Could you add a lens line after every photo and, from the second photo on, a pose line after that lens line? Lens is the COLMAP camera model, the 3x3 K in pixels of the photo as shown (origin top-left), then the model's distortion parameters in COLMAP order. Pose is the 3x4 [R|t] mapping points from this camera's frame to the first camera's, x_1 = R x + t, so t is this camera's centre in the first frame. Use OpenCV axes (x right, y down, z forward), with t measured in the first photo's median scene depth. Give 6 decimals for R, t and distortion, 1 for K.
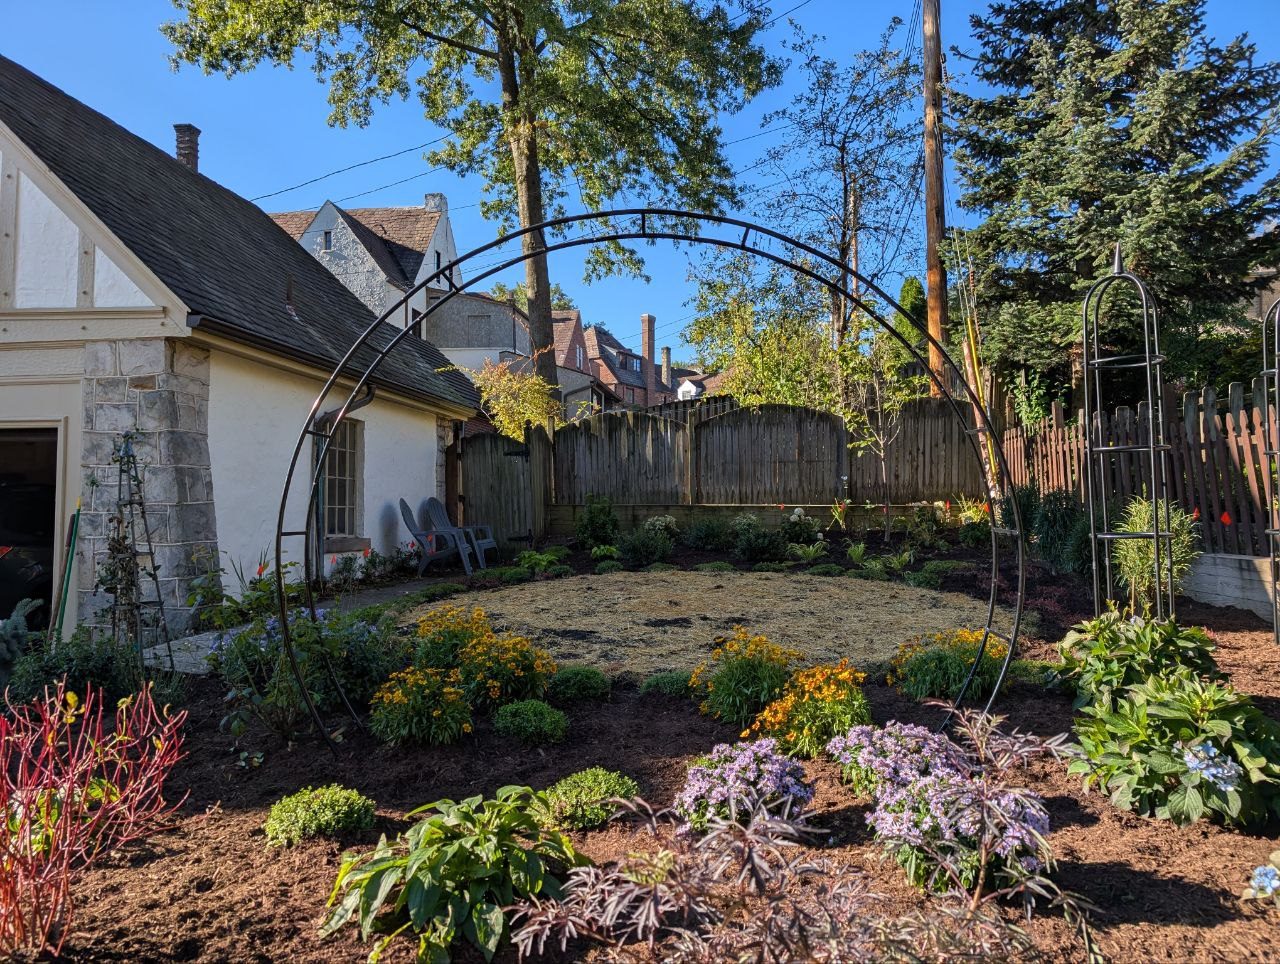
lens RADIAL K [[903.7, 0, 642.0], [0, 903.7, 492.4], [0, 0, 1]] dist [0.005381, -0.000524]
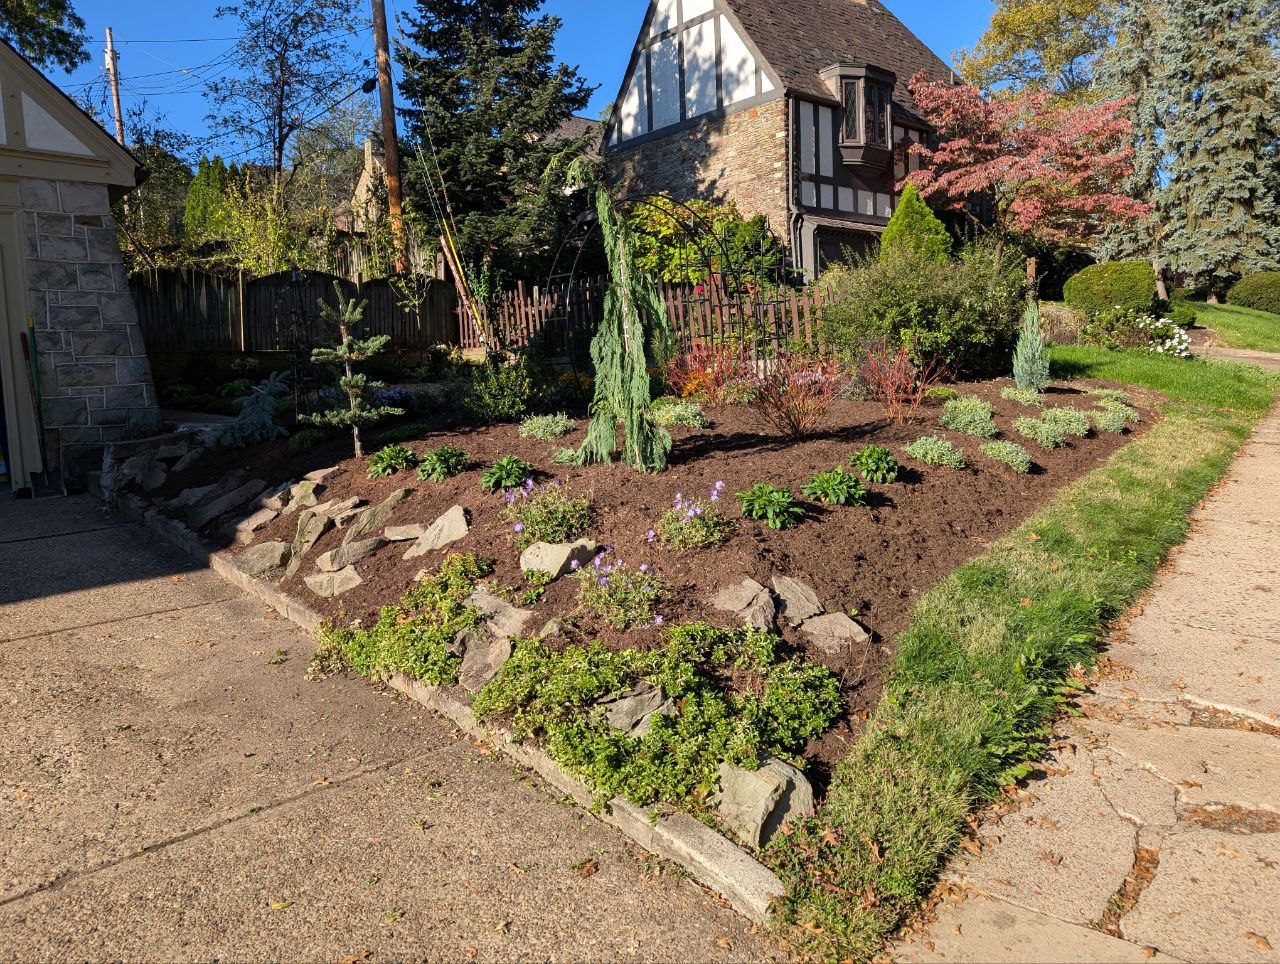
lens RADIAL K [[917.8, 0, 639.6], [0, 917.8, 453.3], [0, 0, 1]] dist [0.000794, -0.001241]
pose [[0.636020, -0.088947, 0.766530, -0.540420], [0.024837, 0.995180, 0.094870, 0.044751], [-0.771273, -0.041301, 0.635163, -0.173940]]
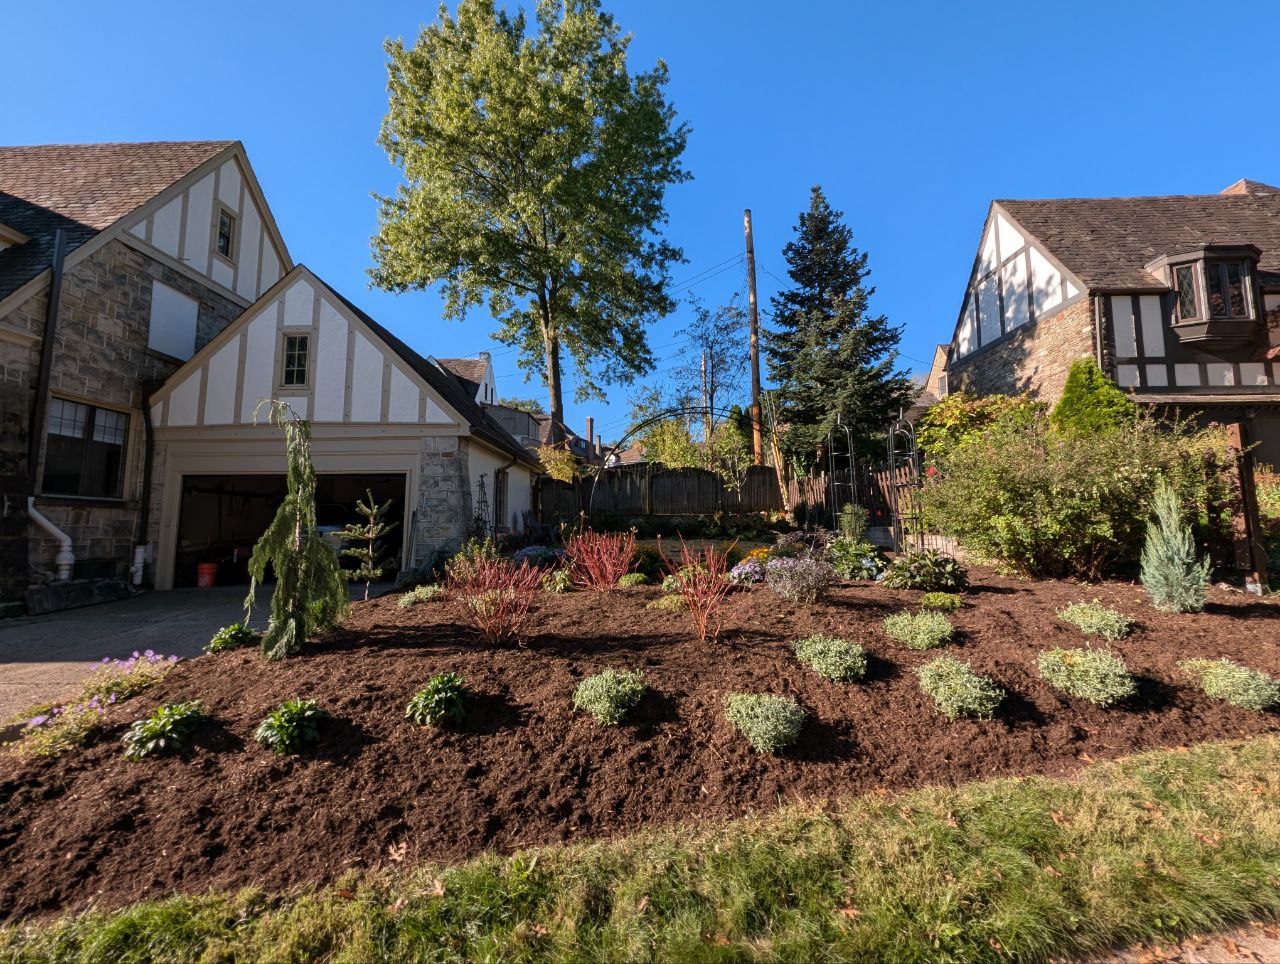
lens RADIAL K [[521.6, 0, 640.0], [0, 521.6, 482.0], [0, 0, 1]] dist [-0.002140, -0.000629]
pose [[0.991730, 0.009618, 0.127982, -0.118417], [-0.000887, 0.997678, -0.068105, 0.021688], [-0.128340, 0.067428, 0.989435, -0.207147]]
